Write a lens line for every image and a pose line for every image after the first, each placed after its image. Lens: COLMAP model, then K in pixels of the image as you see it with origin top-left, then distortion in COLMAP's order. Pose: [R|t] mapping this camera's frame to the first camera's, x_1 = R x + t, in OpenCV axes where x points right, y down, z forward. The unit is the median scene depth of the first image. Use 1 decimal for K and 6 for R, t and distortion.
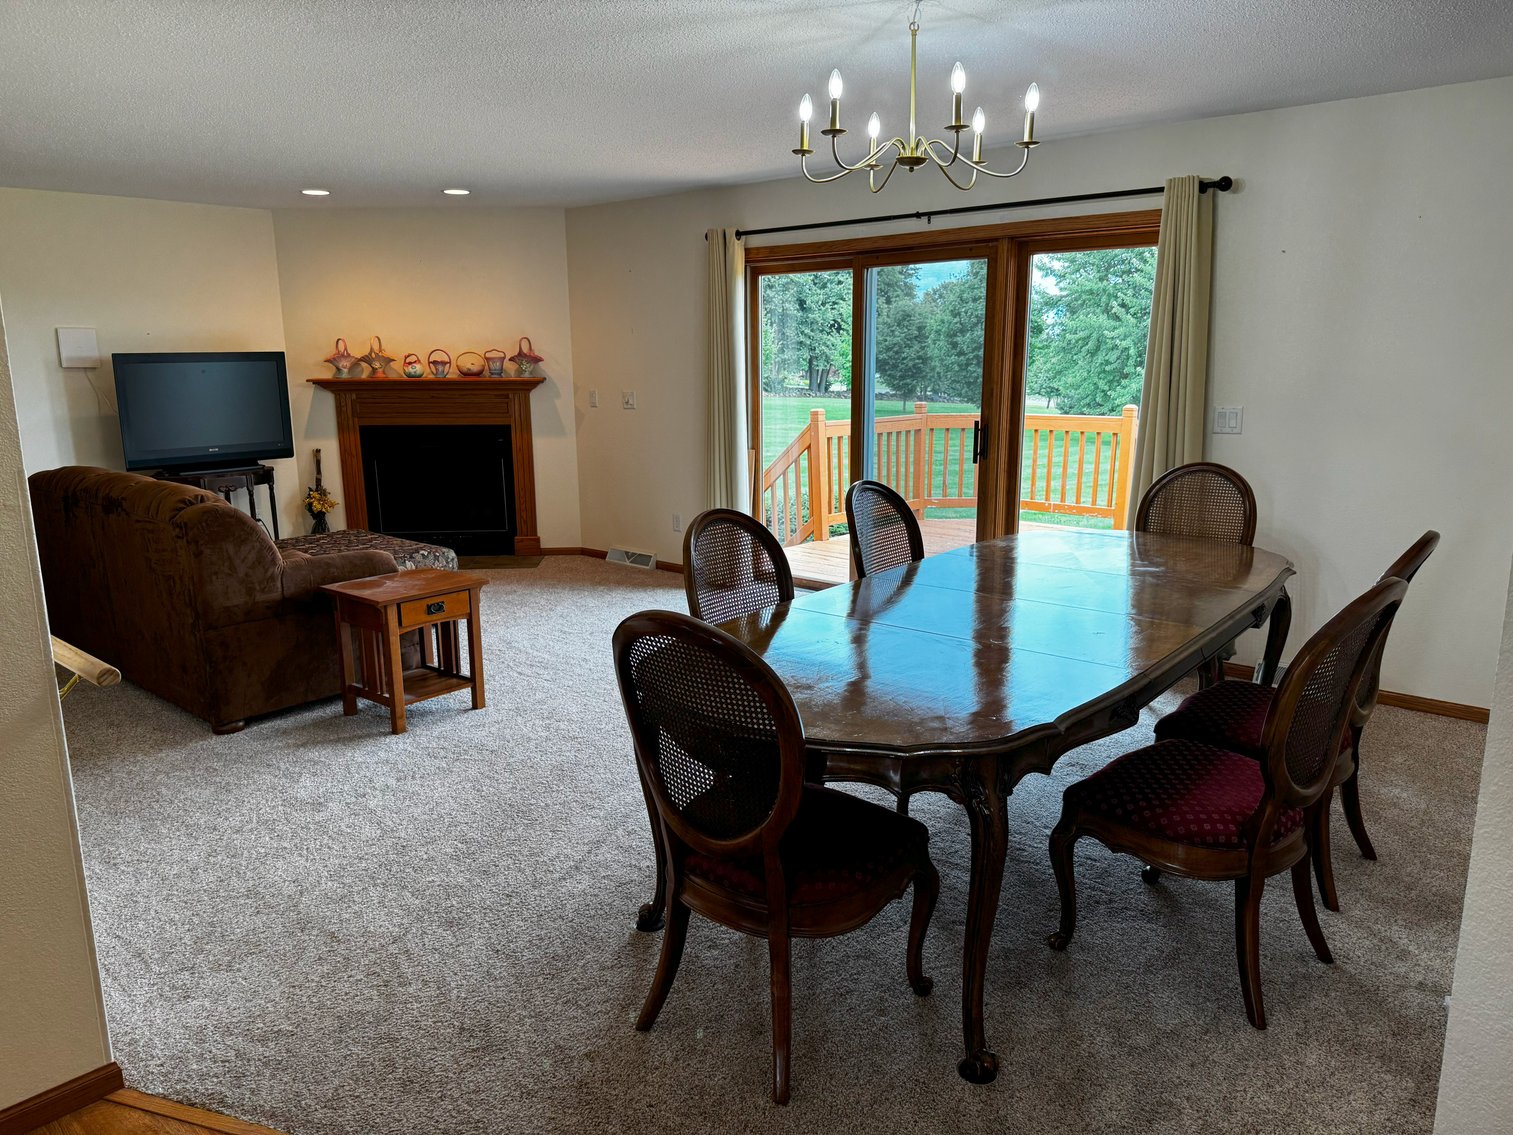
lens RADIAL K [[1065.0, 0, 755.8], [0, 1065.0, 564.6], [0, 0, 1]] dist [0.043834, -0.052035]
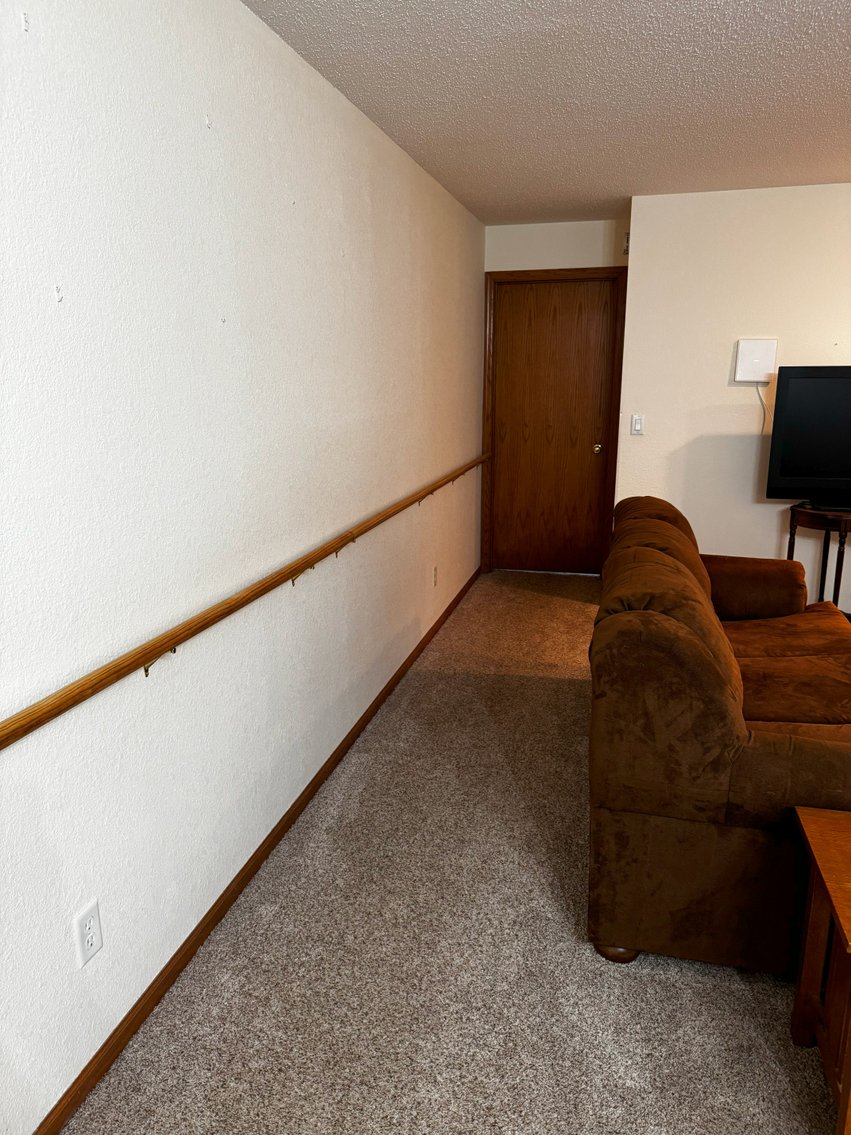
lens RADIAL K [[798.9, 0, 421.6], [0, 798.9, 572.0], [0, 0, 1]] dist [0.043834, -0.052035]
pose [[0.447636, 0.222562, -0.866076, -0.111185], [-0.177608, 0.971364, 0.157821, -0.081261], [0.876400, 0.083175, 0.474346, 0.418763]]
